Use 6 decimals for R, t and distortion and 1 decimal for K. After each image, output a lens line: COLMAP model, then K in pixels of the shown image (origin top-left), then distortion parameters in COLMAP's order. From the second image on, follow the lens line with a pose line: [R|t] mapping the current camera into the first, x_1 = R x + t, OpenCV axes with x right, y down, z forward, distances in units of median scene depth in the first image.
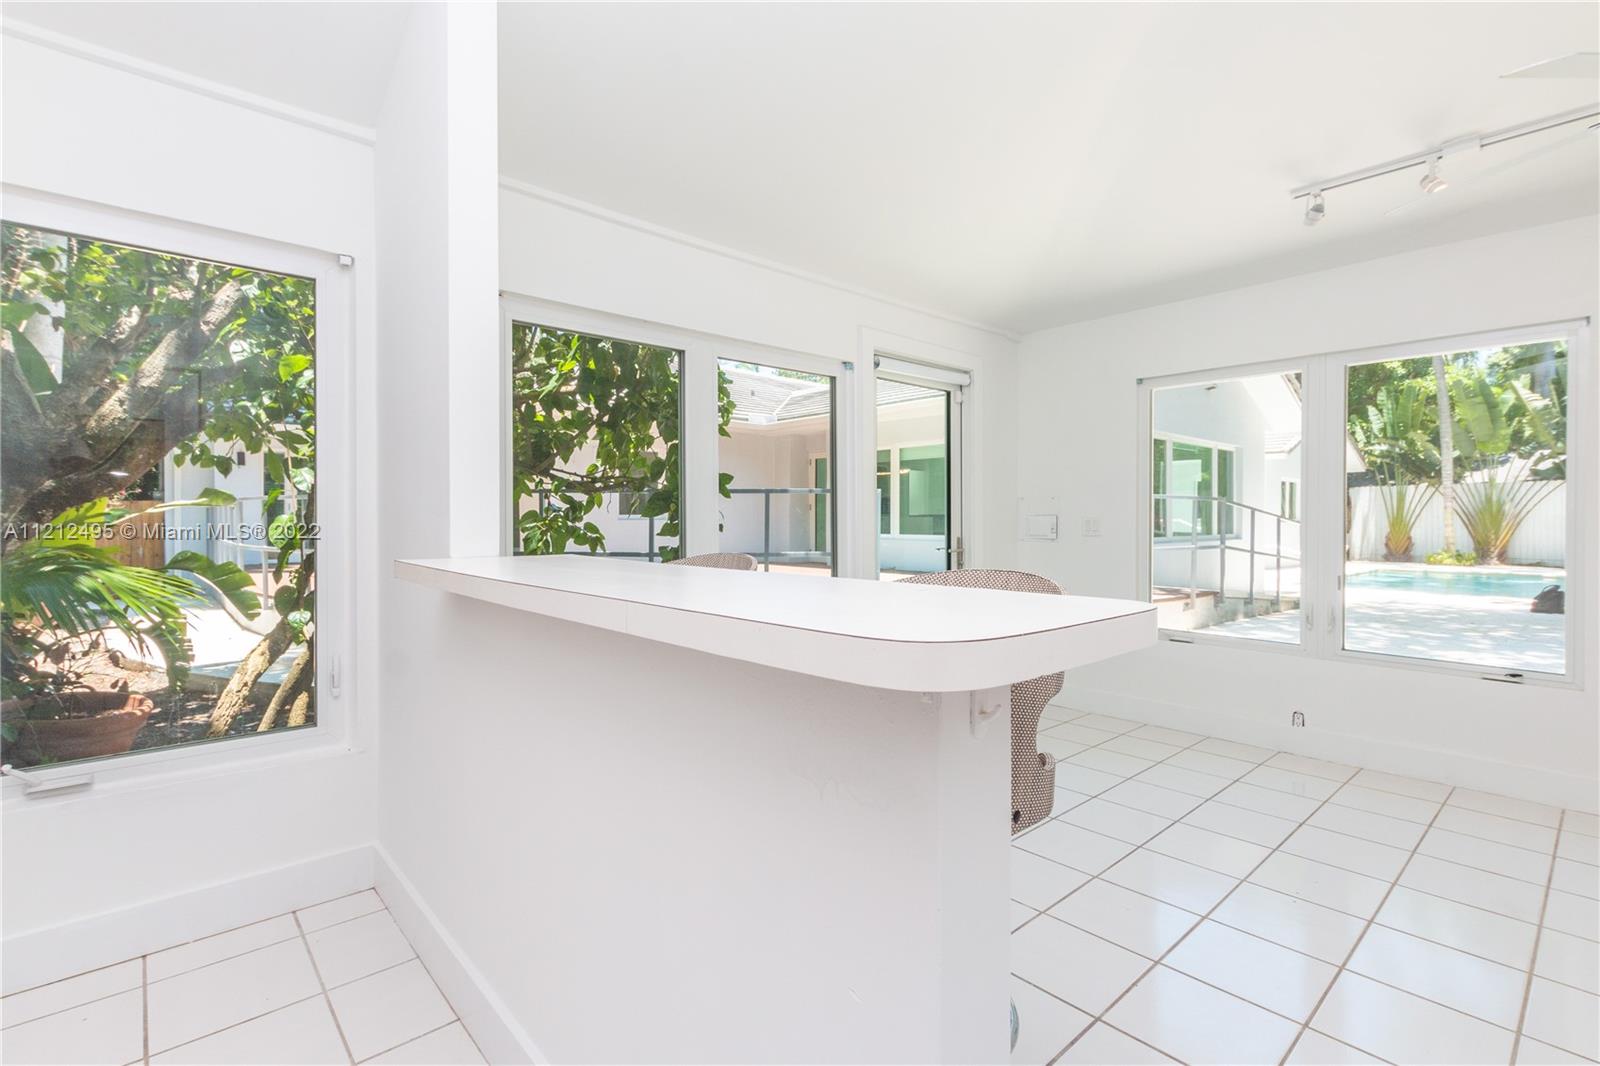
lens RADIAL K [[739.2, 0, 800.7], [0, 739.2, 531.7], [0, 0, 1]] dist [0.001877, -0.000581]
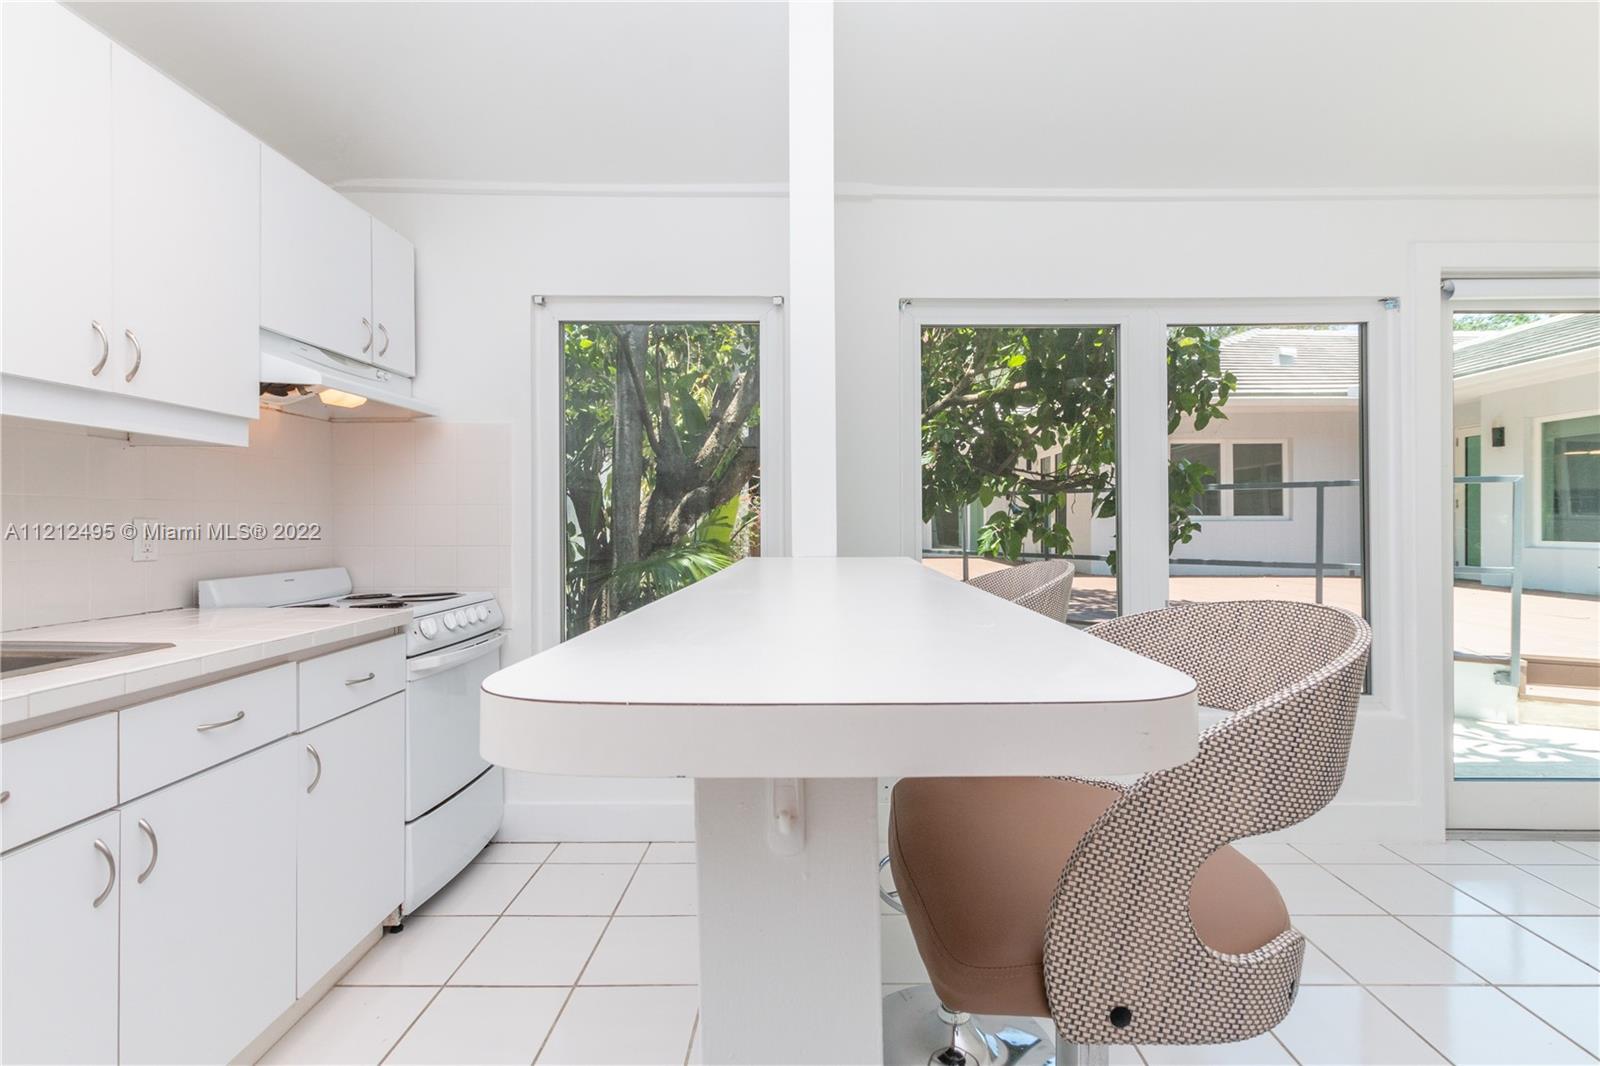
lens RADIAL K [[739.2, 0, 801.8], [0, 739.2, 527.4], [0, 0, 1]] dist [0.001877, -0.000581]
pose [[0.735406, 0.005540, -0.677605, 0.127658], [-0.009713, 0.999950, -0.002366, -0.003685], [0.677558, 0.008322, 0.735423, 0.102552]]
